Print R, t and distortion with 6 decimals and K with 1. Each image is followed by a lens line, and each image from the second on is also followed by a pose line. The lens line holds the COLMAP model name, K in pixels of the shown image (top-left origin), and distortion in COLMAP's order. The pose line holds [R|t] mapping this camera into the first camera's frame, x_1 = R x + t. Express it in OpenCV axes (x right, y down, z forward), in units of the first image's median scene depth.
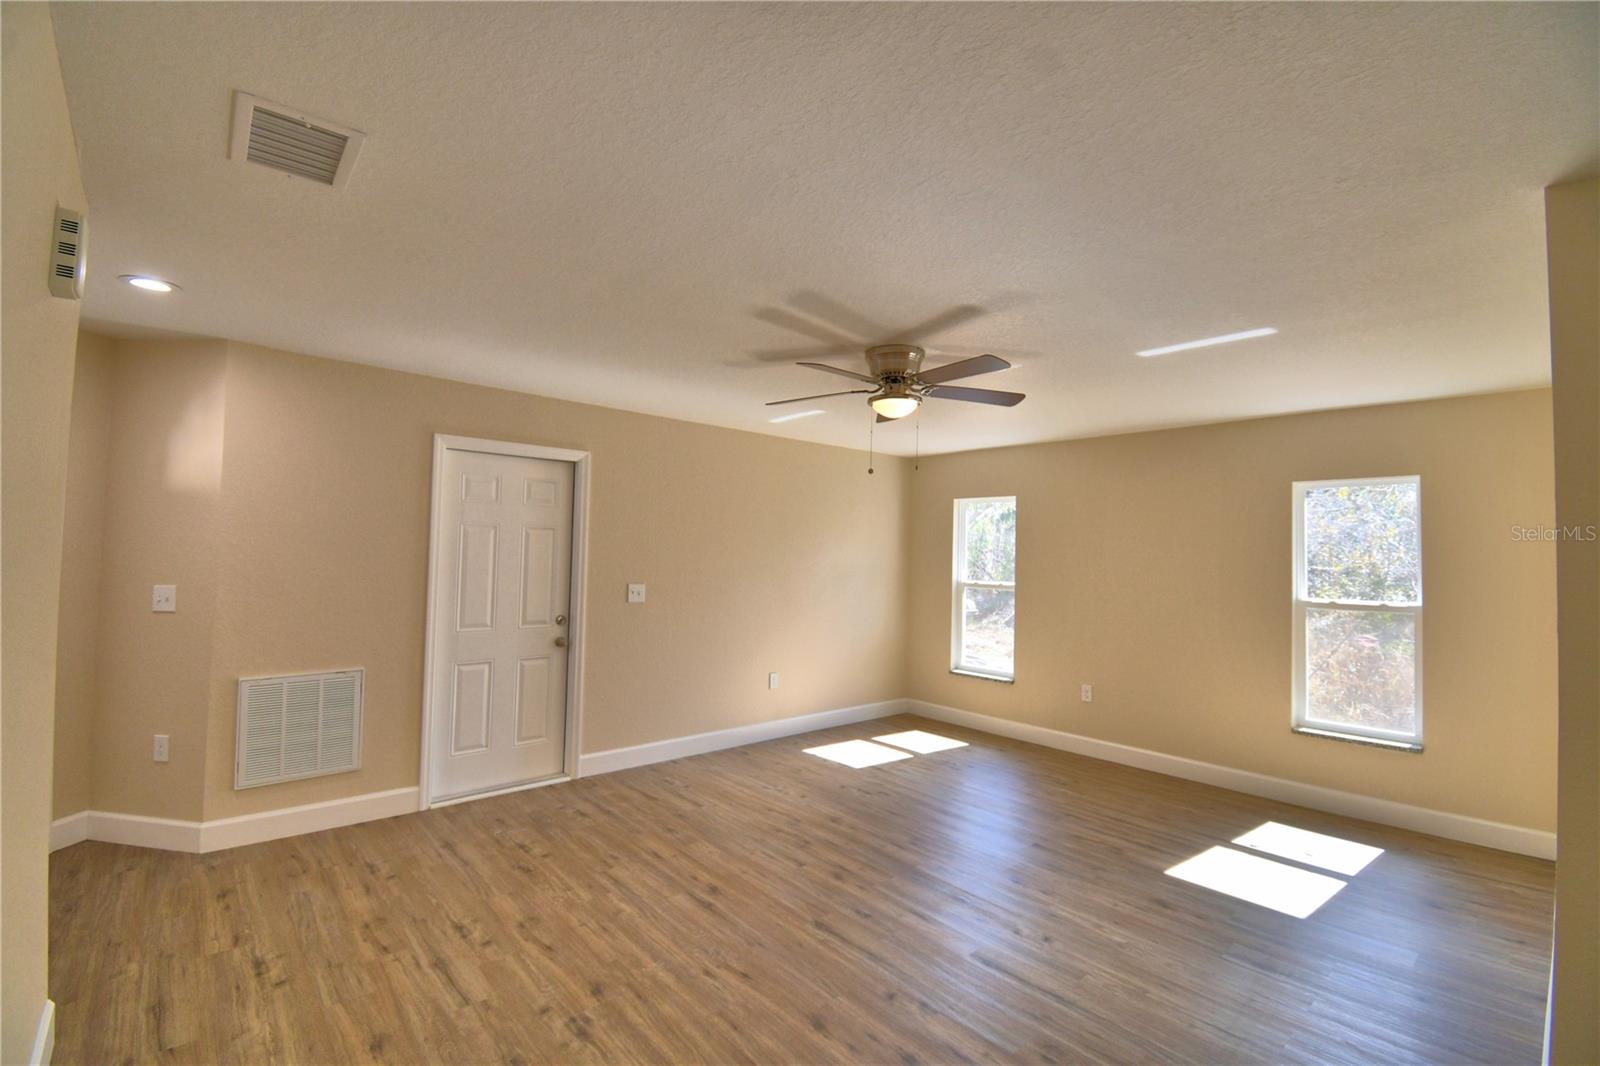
lens RADIAL K [[725.2, 0, 800.0], [0, 725.2, 533.0], [0, 0, 1]] dist [0.031998, -0.035826]
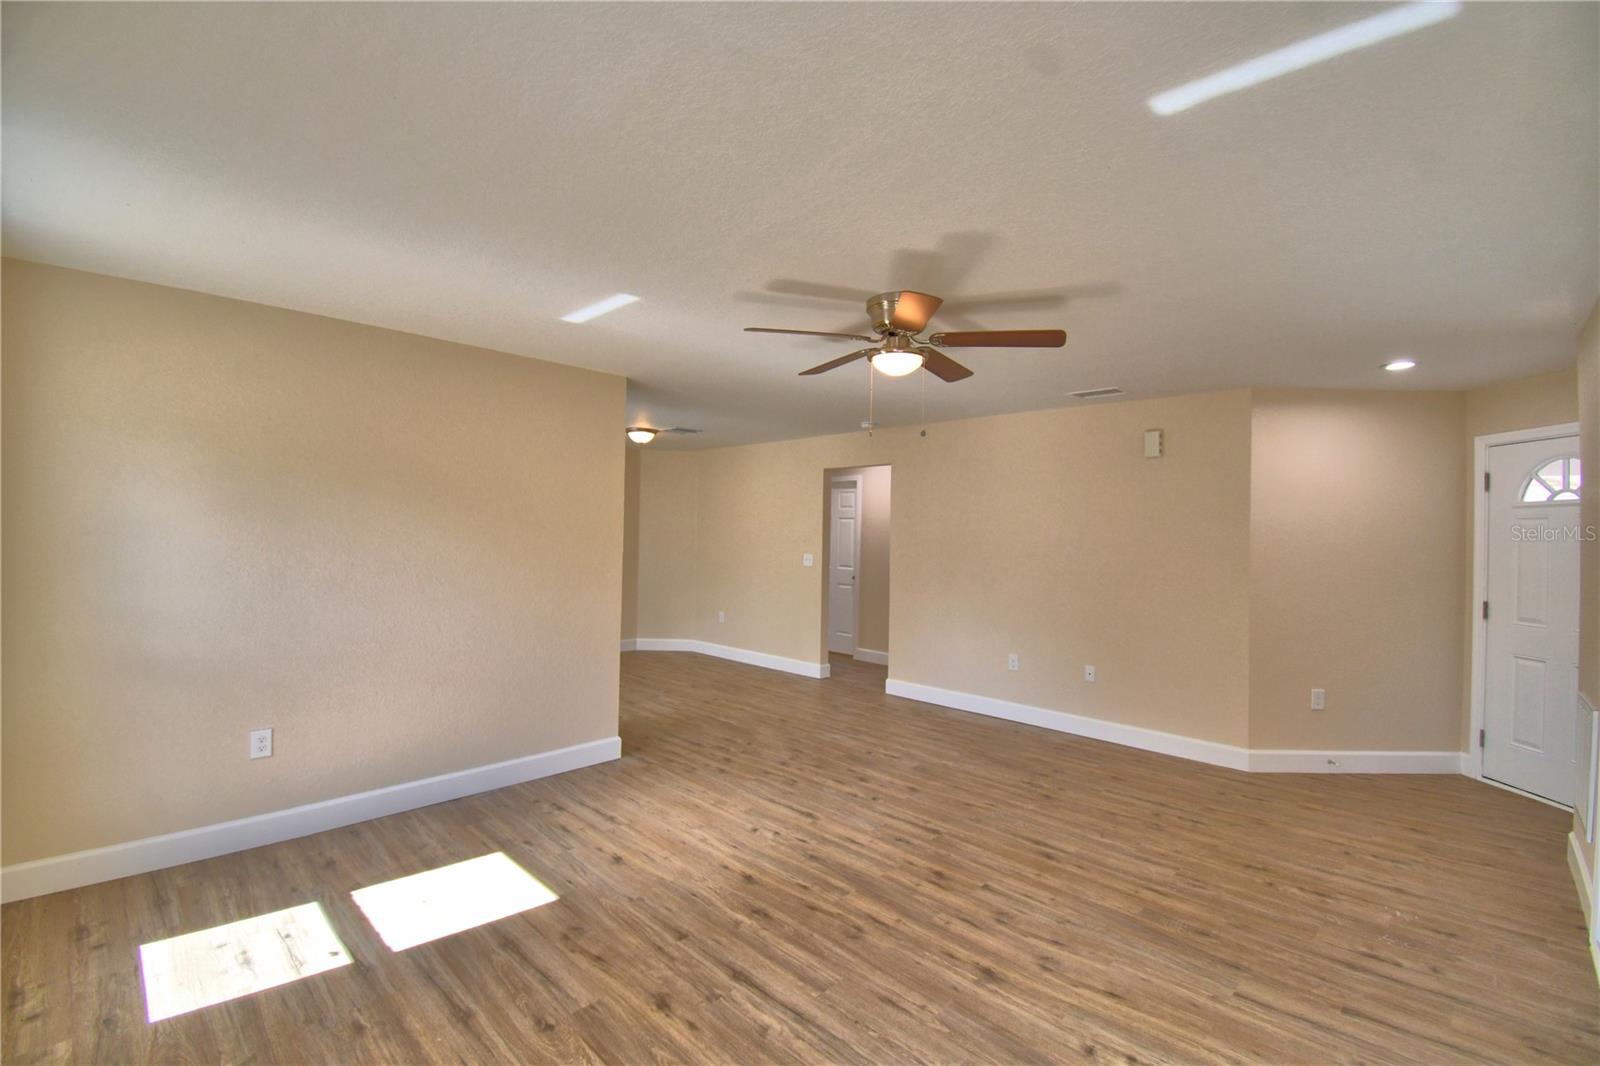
lens RADIAL K [[725.2, 0, 800.0], [0, 725.2, 533.0], [0, 0, 1]] dist [0.031998, -0.035826]
pose [[-0.997231, -0.042330, -0.061136, 0.300070], [-0.040275, 0.998594, -0.034466, 0.070257], [0.062509, -0.031908, -0.997534, 1.898616]]
